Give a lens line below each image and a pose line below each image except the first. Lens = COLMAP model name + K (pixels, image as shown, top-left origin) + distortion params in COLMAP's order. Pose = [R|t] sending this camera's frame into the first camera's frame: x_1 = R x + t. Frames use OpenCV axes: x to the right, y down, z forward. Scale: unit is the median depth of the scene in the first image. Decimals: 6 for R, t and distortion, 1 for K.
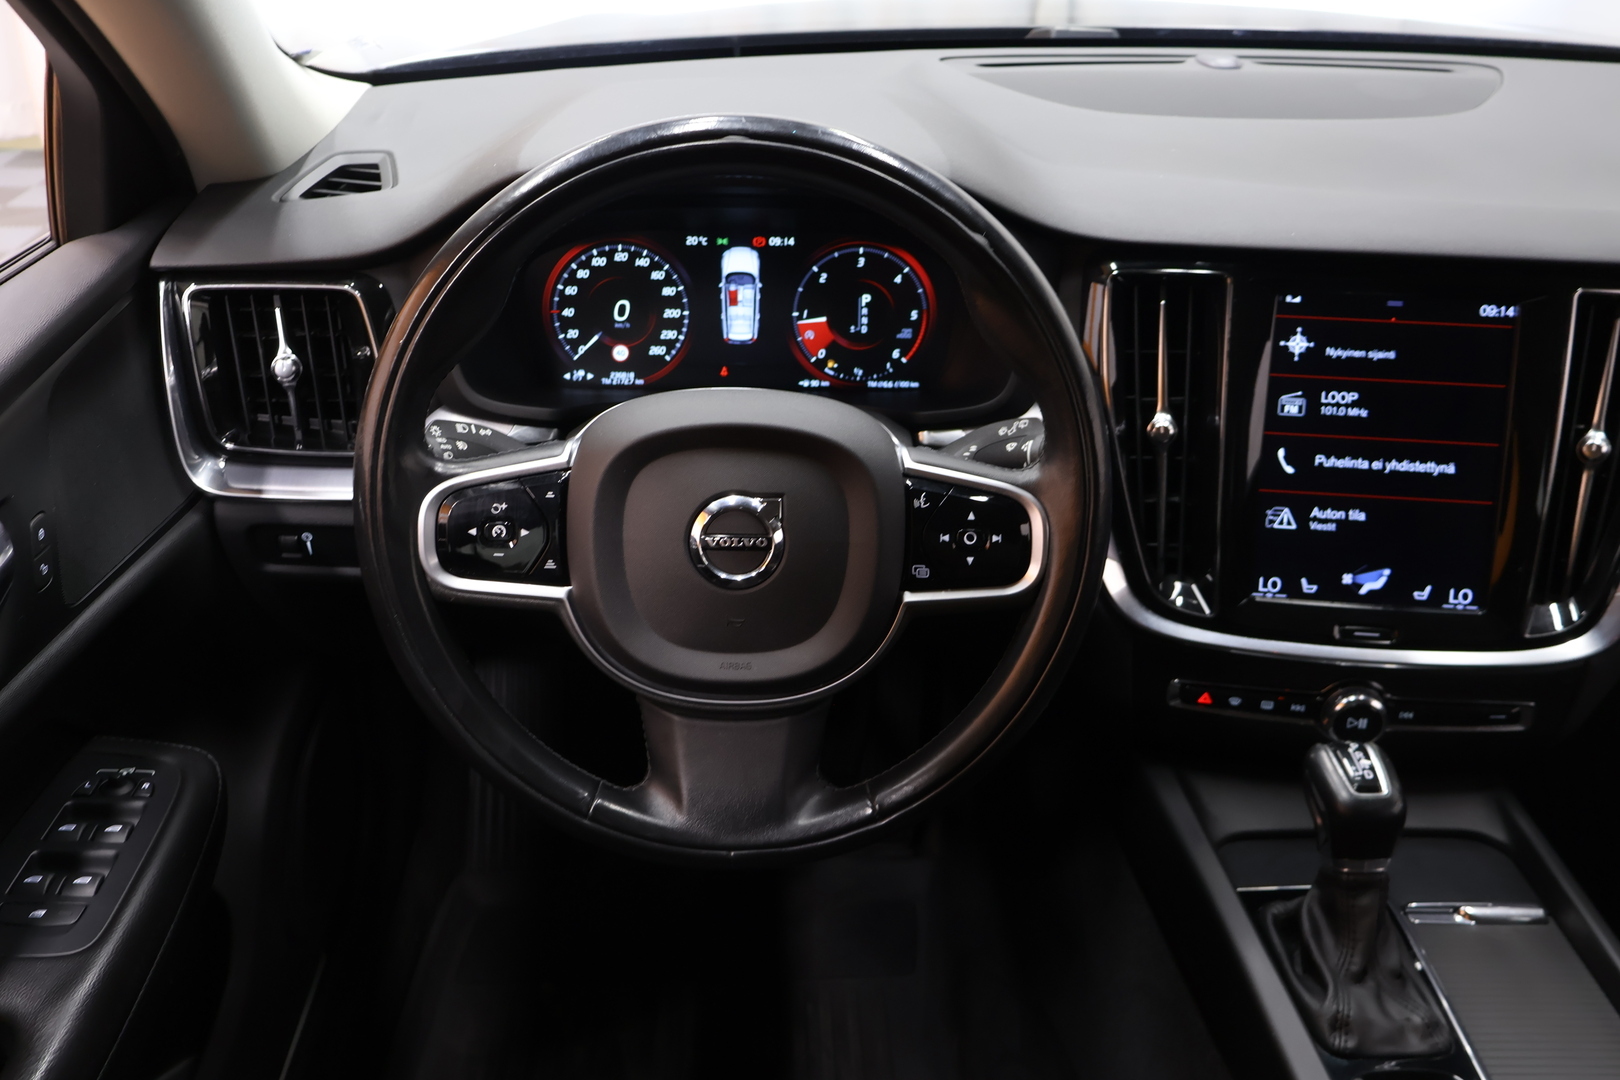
lens RADIAL K [[1461.8, 0, 803.4], [0, 1461.8, 524.5], [0, 0, 1]] dist [0.016566, -0.004213]
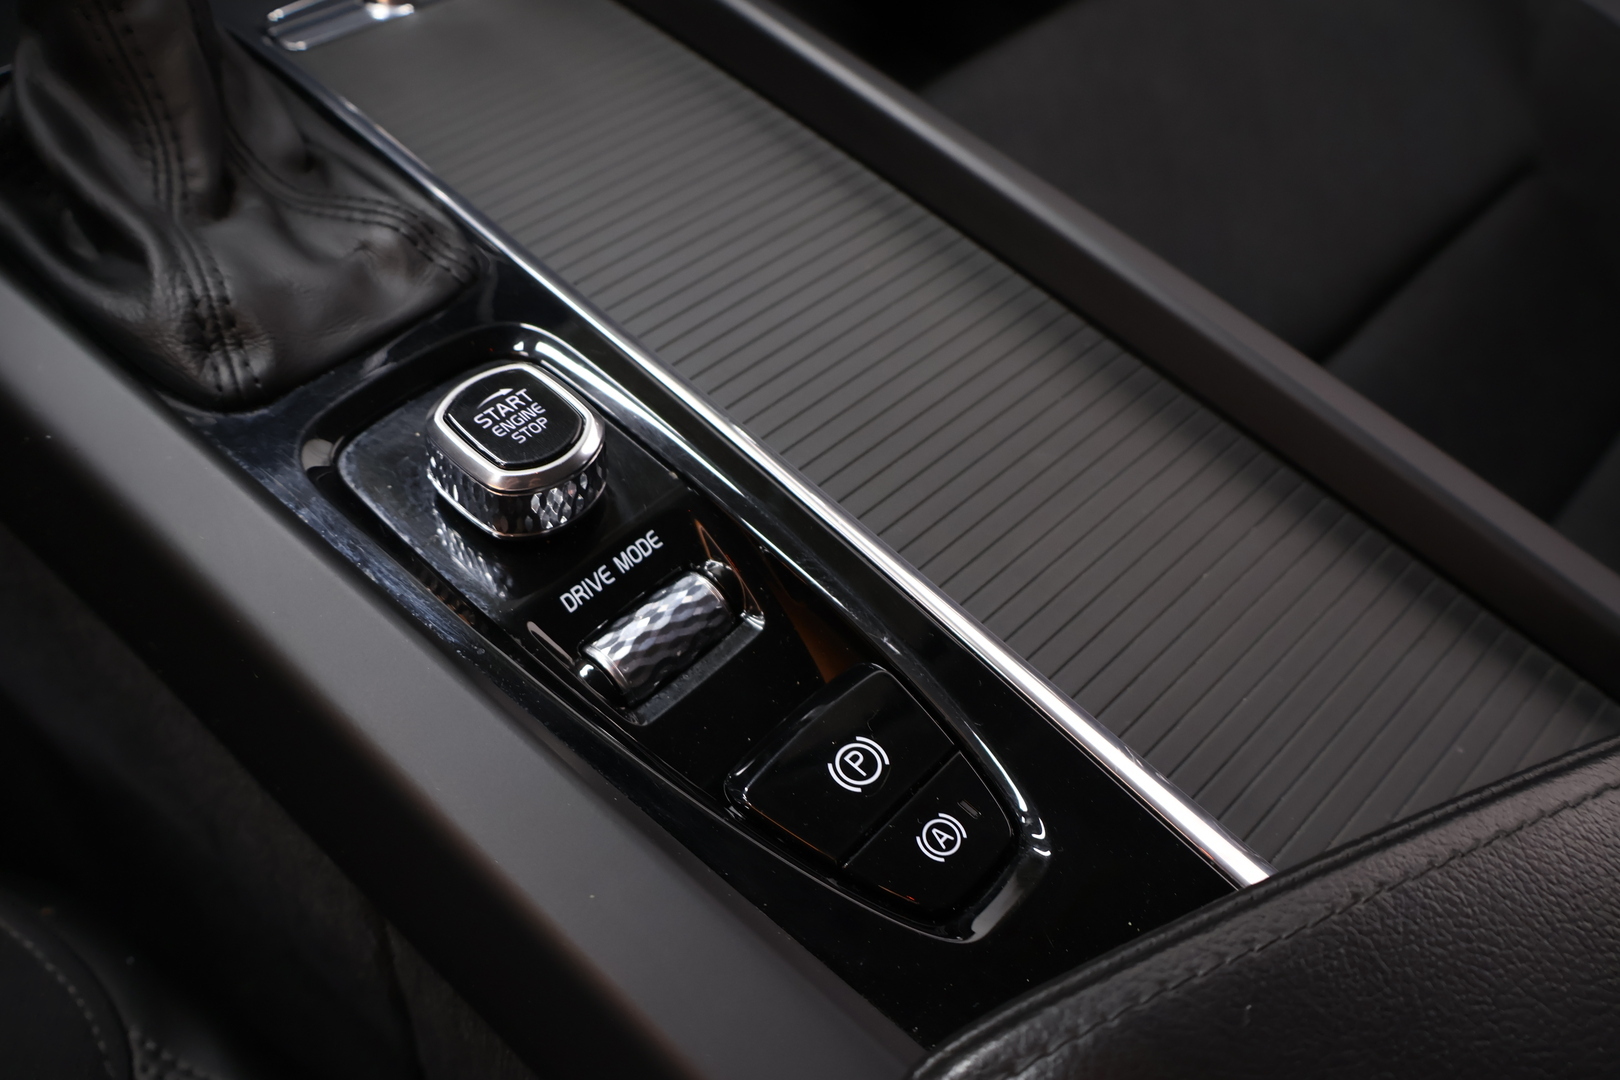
lens RADIAL K [[1354.5, 0, 798.9], [0, 1354.5, 523.8], [0, 0, 1]] dist [0.001780, 0.007360]
pose [[0.689433, -0.502349, 0.521850, 0.228940], [0.214432, 0.829692, 0.515394, 0.204885], [-0.691882, -0.243429, 0.679736, 0.565435]]
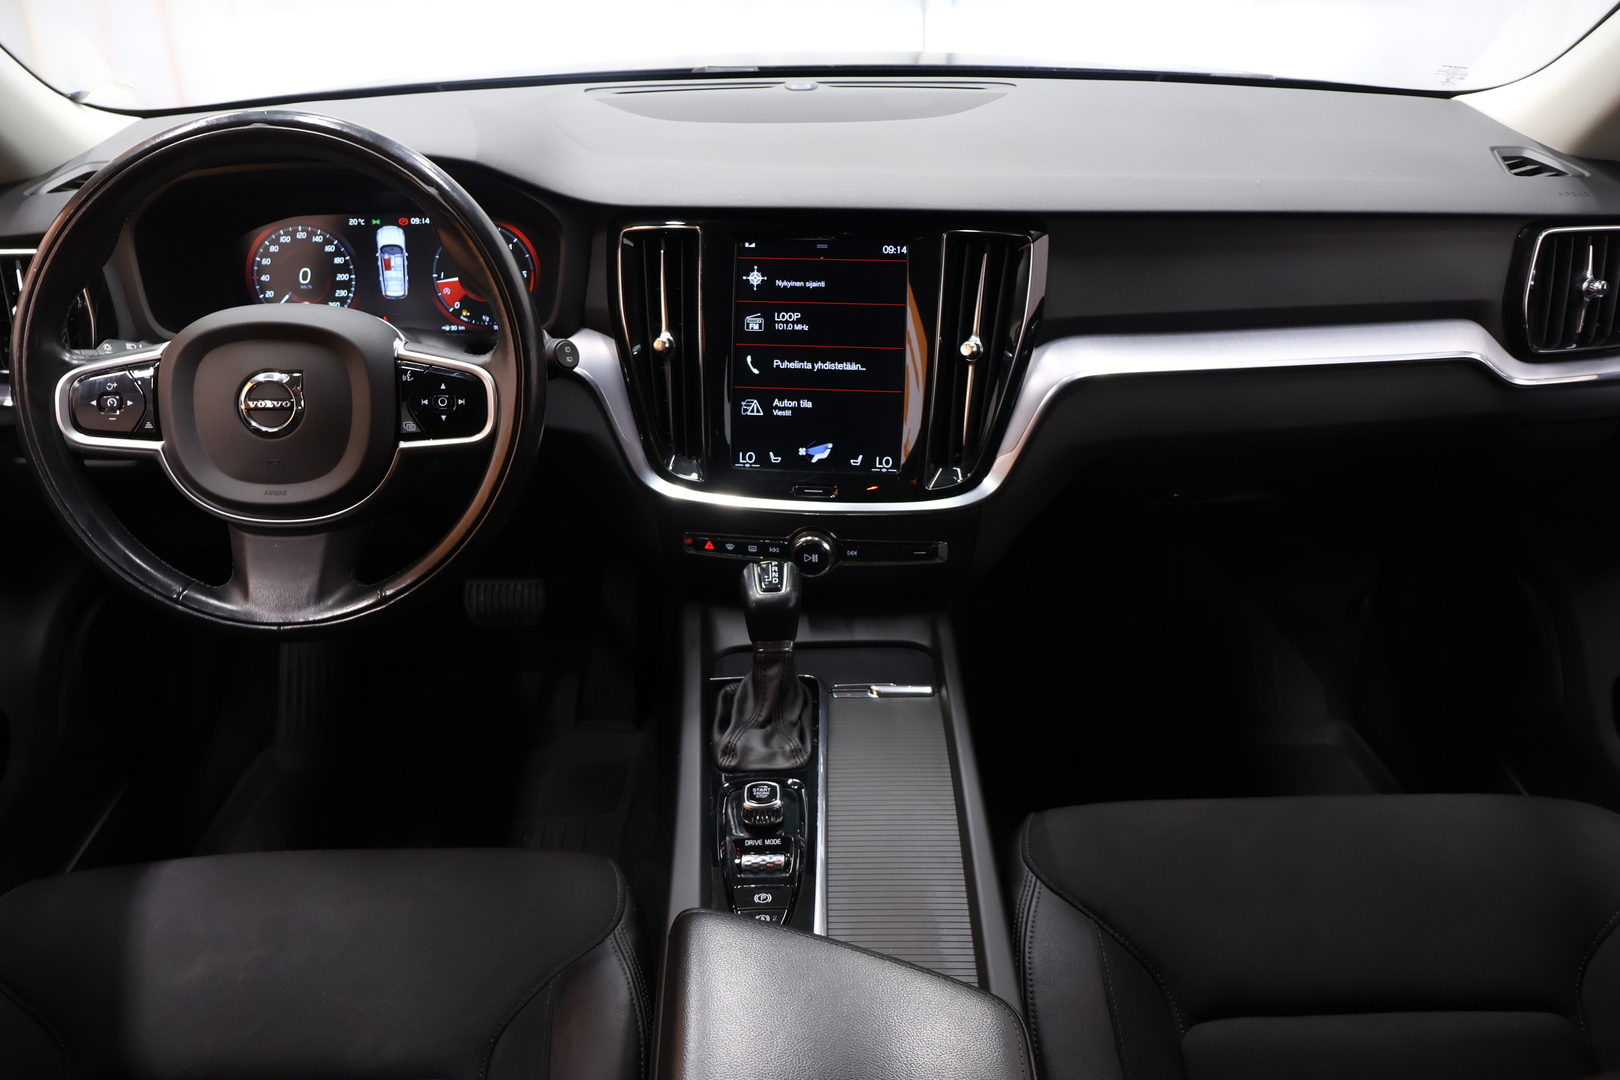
lens RADIAL K [[1354.5, 0, 794.5], [0, 1354.5, 516.6], [0, 0, 1]] dist [0.001780, 0.007360]
pose [[0.999414, -0.018778, -0.028623, 0.405212], [0.017817, 0.999281, -0.033481, 0.141052], [0.029231, 0.032951, 0.999029, -0.249668]]
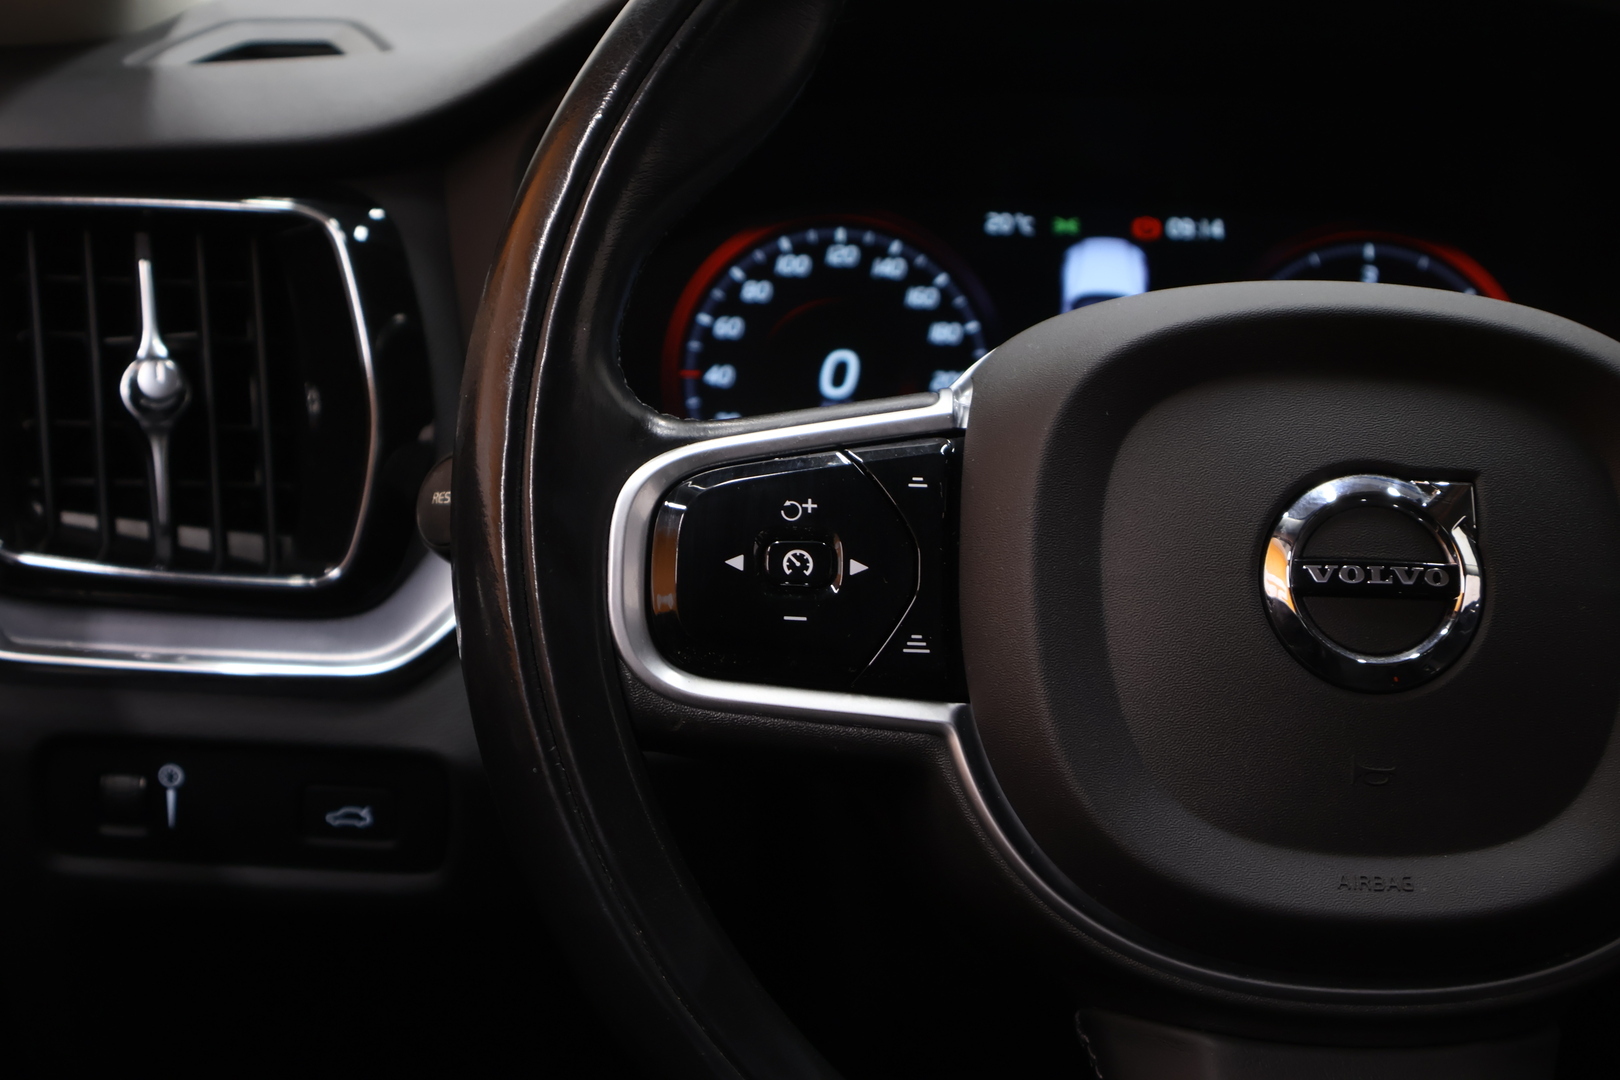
lens RADIAL K [[3202.0, 0, 801.7], [0, 3202.0, 525.5], [0, 0, 1]] dist [0.008987, 0.000000]
pose [[0.999185, 0.009982, 0.039122, -0.197693], [0.002525, 0.951613, -0.307290, 0.225020], [-0.040297, 0.307138, 0.950812, 0.100639]]
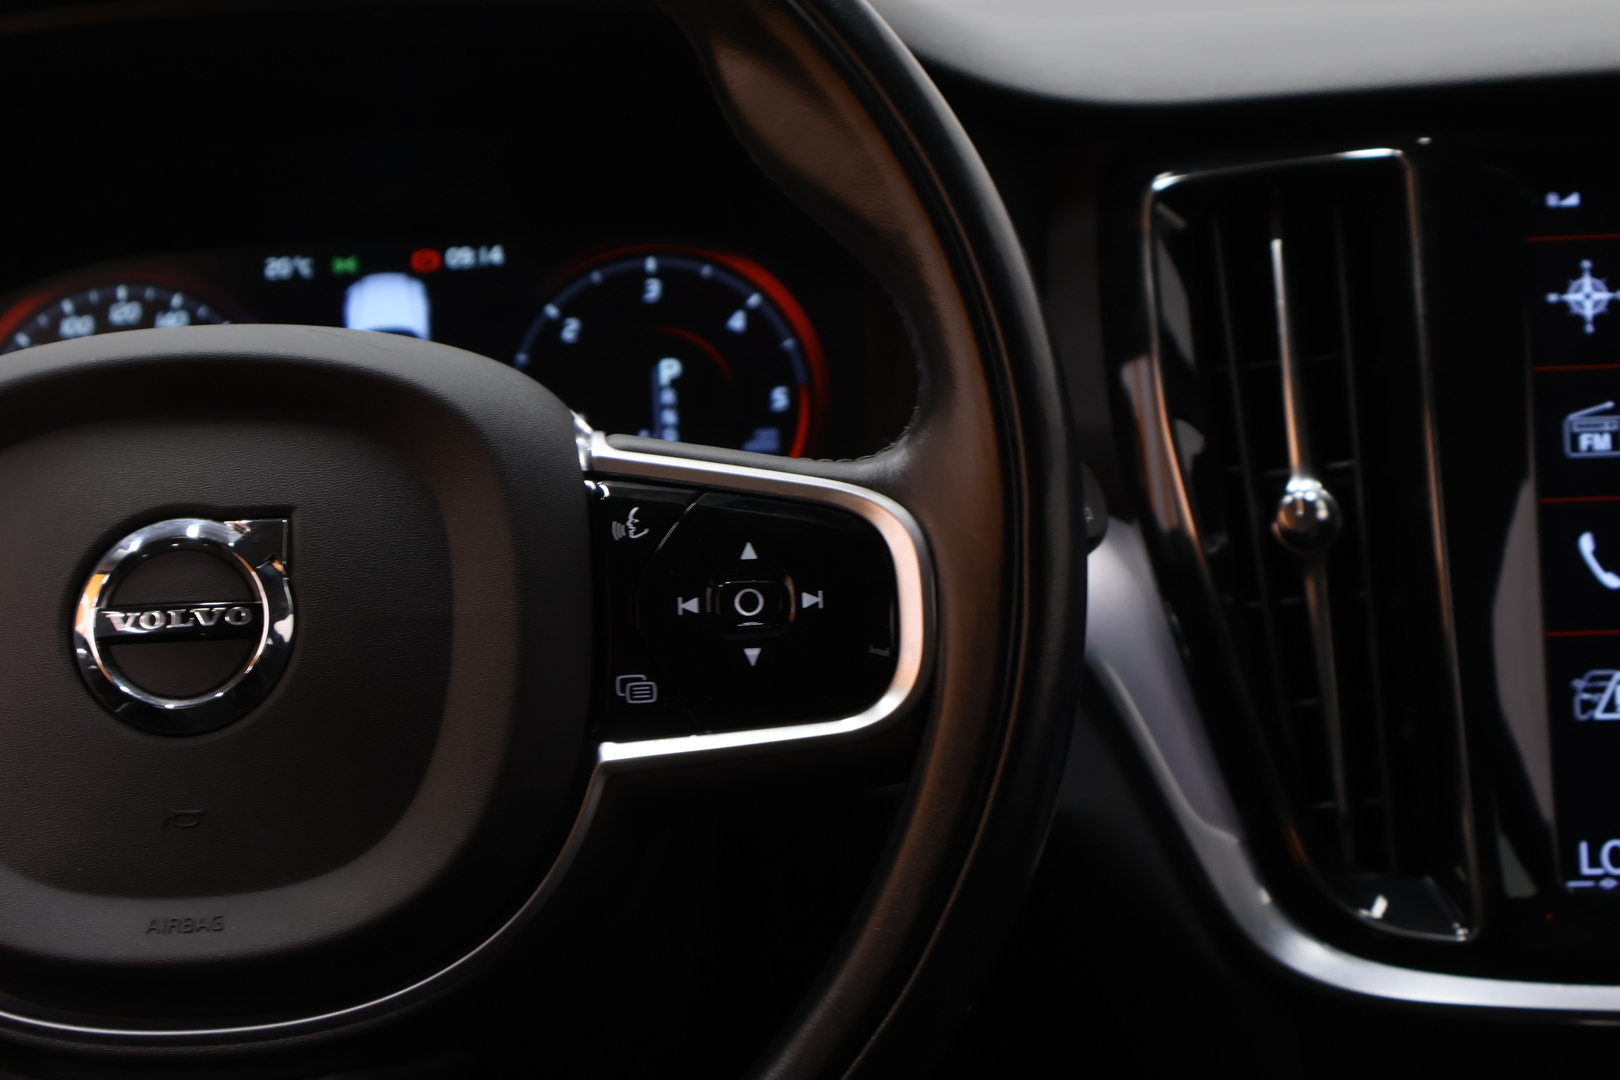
lens RADIAL K [[3202.0, 0, 805.5], [0, 3202.0, 542.8], [0, 0, 1]] dist [0.008987, 0.000000]
pose [[0.996768, -0.067410, -0.043699, 0.141508], [0.050832, 0.950452, -0.306687, 0.227671], [0.062208, 0.303475, 0.950807, 0.098935]]
